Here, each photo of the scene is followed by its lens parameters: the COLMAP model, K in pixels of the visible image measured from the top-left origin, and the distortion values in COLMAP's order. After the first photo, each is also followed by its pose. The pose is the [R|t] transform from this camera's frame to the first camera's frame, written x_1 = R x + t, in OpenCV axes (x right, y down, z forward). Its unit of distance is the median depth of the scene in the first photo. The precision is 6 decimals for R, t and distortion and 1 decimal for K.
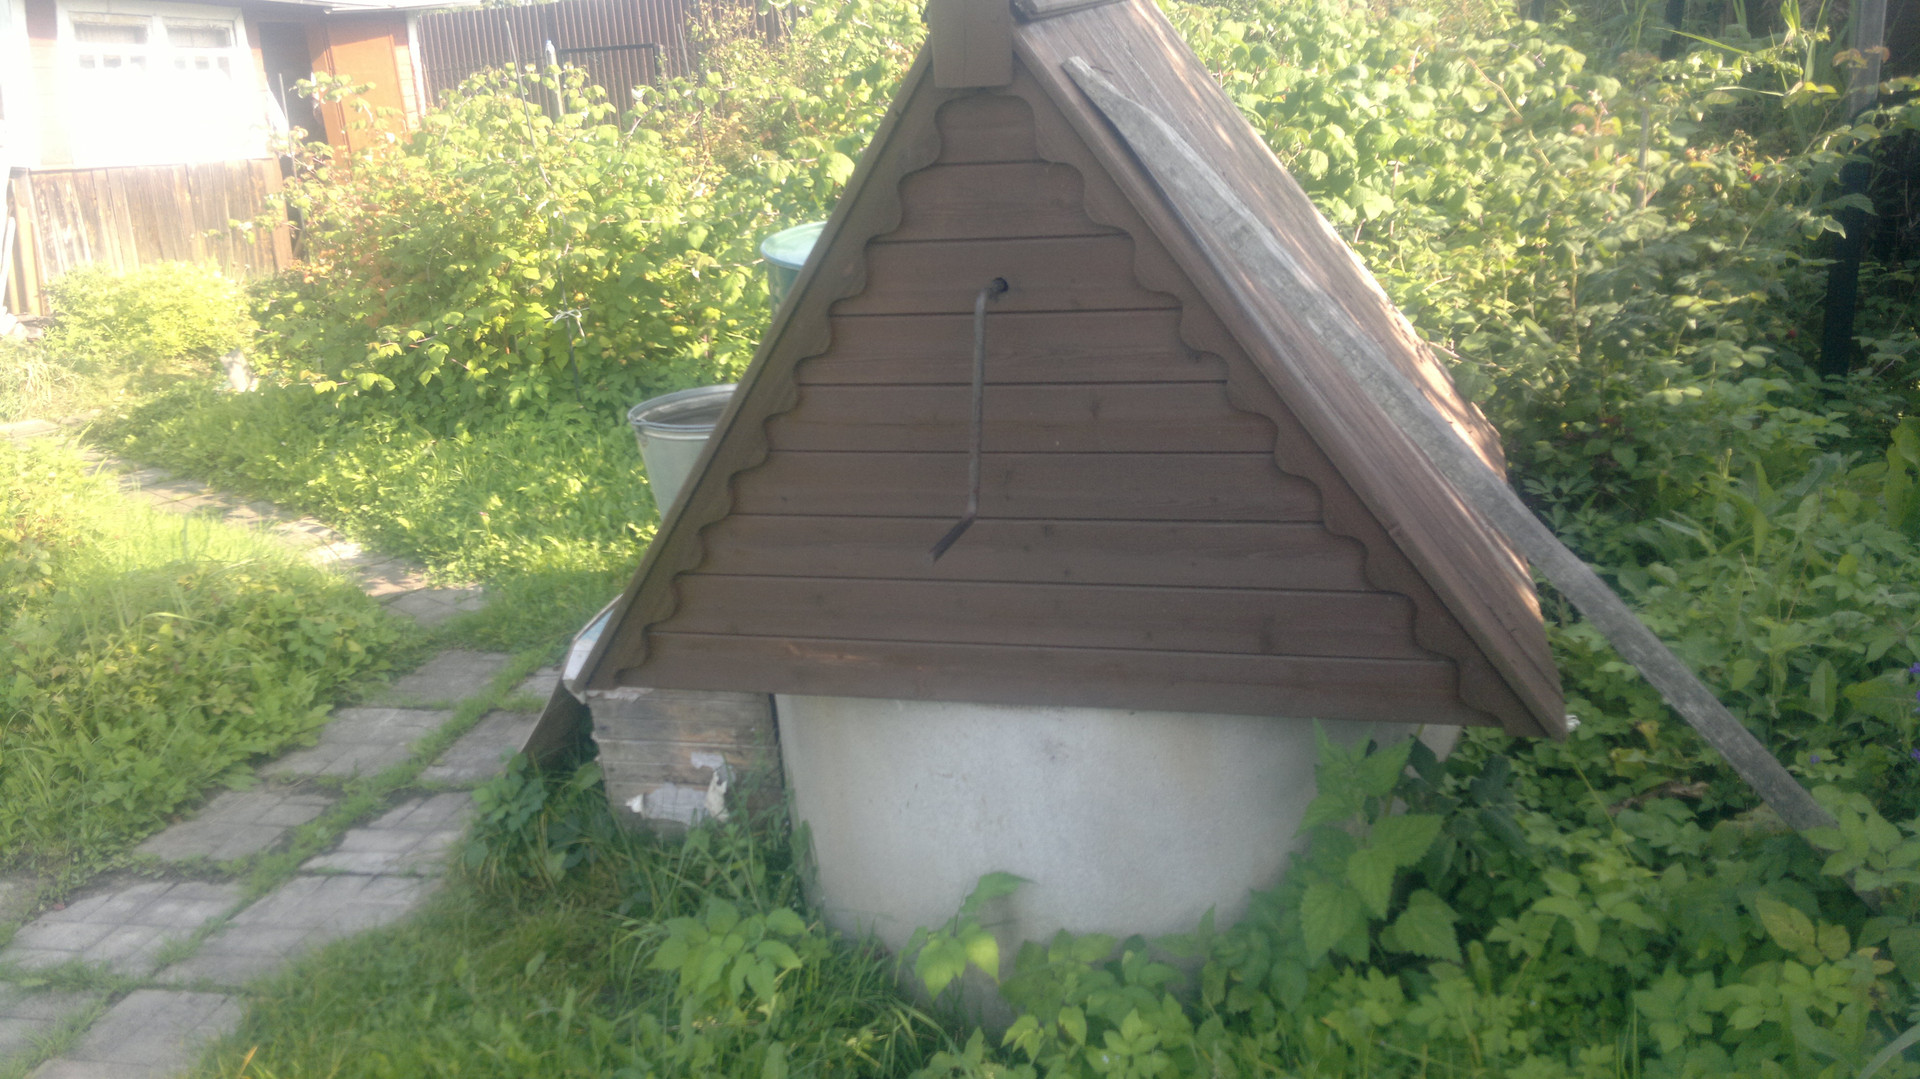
lens RADIAL K [[1655.3, 0, 931.6], [0, 1655.3, 538.7], [0, 0, 1]] dist [0.085021, -0.166033]
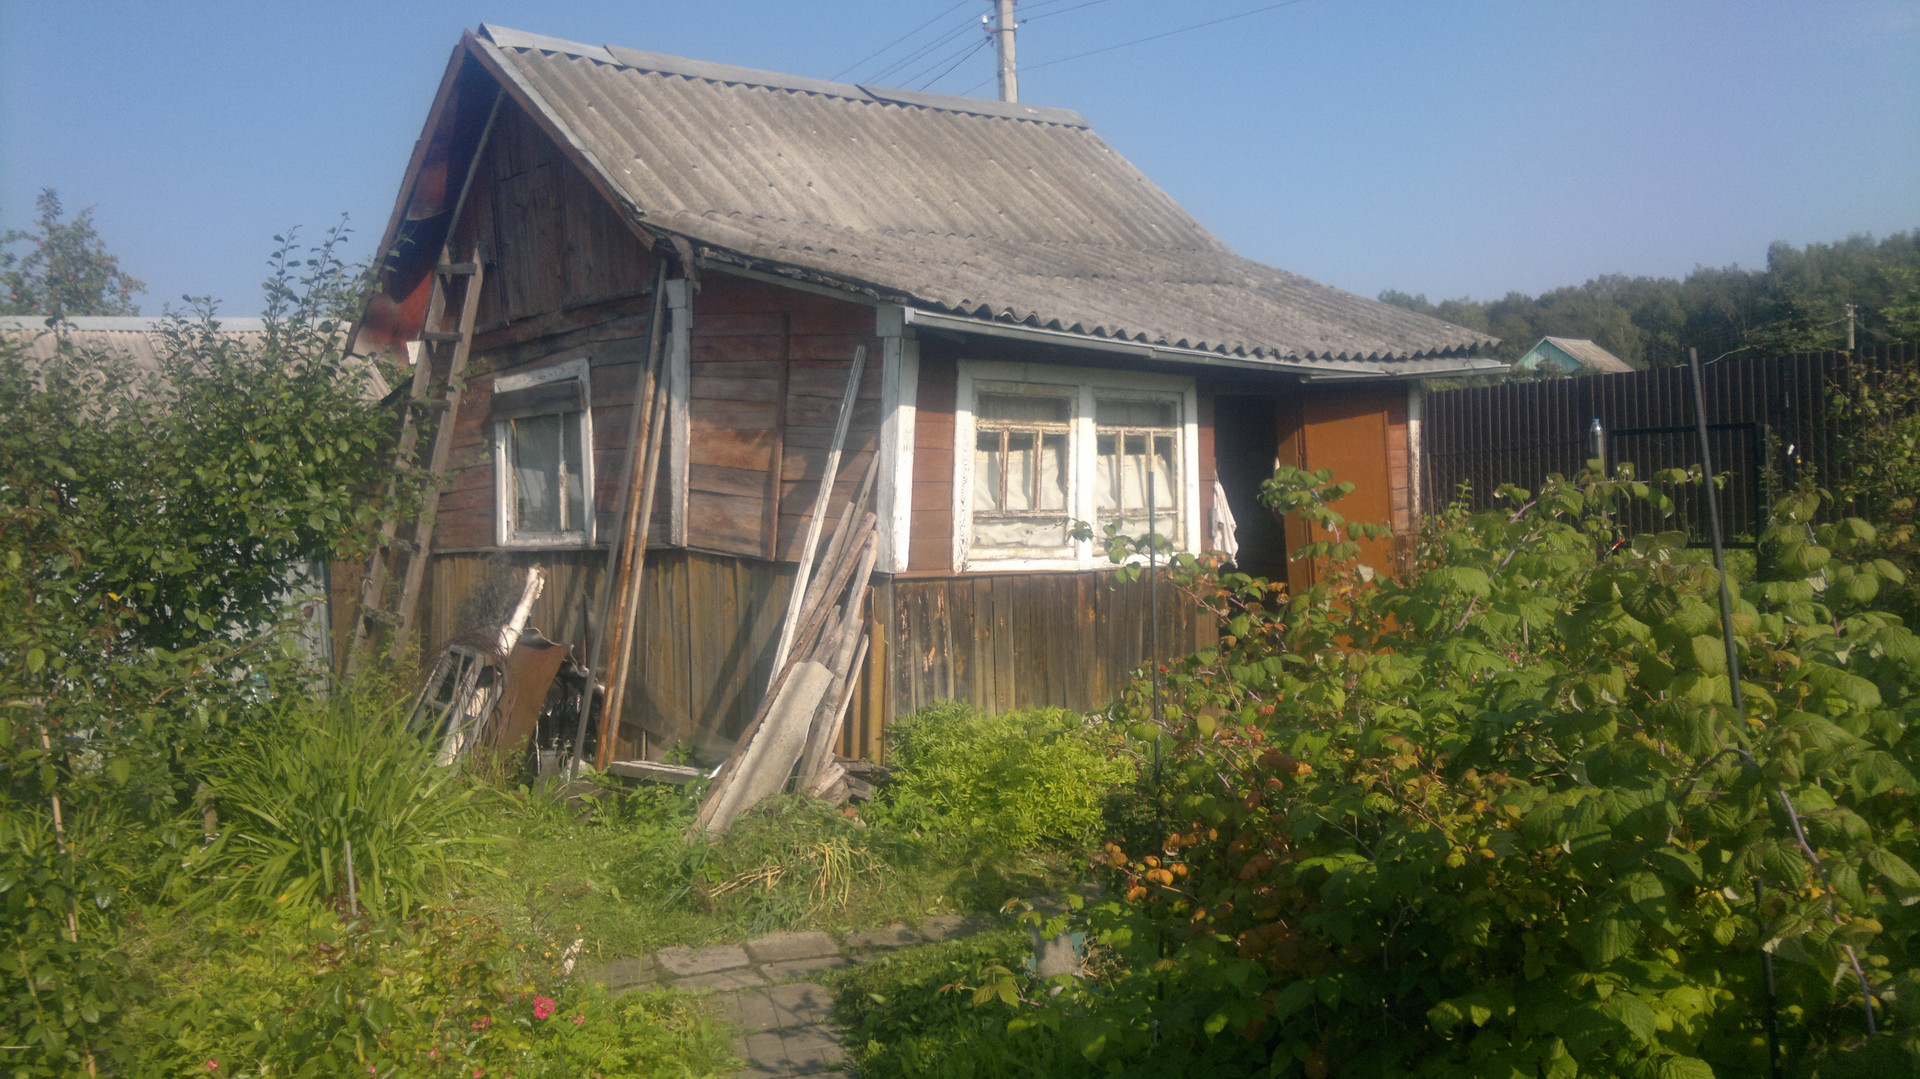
lens RADIAL K [[1655.3, 0, 931.6], [0, 1655.3, 538.7], [0, 0, 1]] dist [0.085021, -0.166033]
pose [[0.841905, 0.043670, -0.537856, -0.115181], [-0.159716, 0.972228, -0.171066, -0.108884], [0.515448, 0.229926, 0.825498, 0.372539]]
